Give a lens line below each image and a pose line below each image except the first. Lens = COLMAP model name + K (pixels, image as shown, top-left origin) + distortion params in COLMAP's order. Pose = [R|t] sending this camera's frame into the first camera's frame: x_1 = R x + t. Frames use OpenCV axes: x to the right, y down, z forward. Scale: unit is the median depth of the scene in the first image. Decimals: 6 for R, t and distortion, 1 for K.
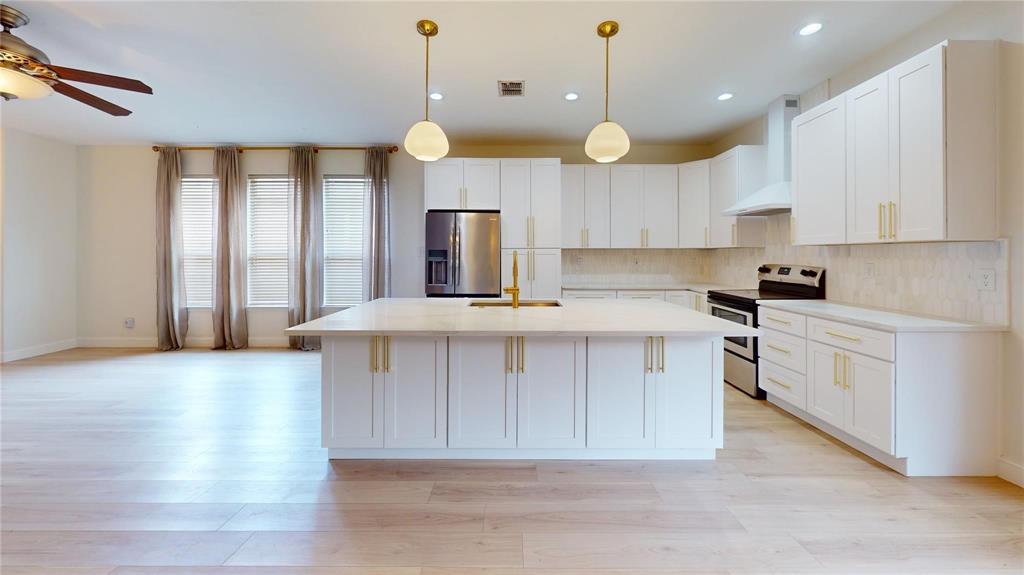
lens RADIAL K [[370.2, 0, 512.0], [0, 370.2, 287.5], [0, 0, 1]] dist [-0.000790, 0.000107]
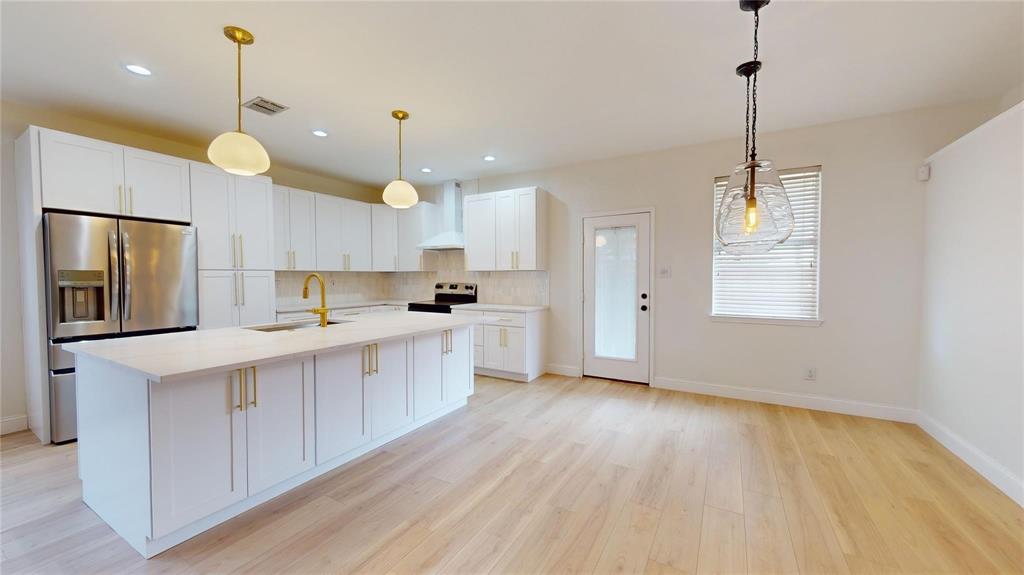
lens RADIAL K [[370.2, 0, 512.0], [0, 370.2, 287.5], [0, 0, 1]] dist [-0.000790, 0.000107]
pose [[0.505432, -0.026837, 0.862449, -0.452491], [0.078092, 0.996837, -0.014747, 0.000818], [-0.859325, 0.074804, 0.505929, -0.009477]]
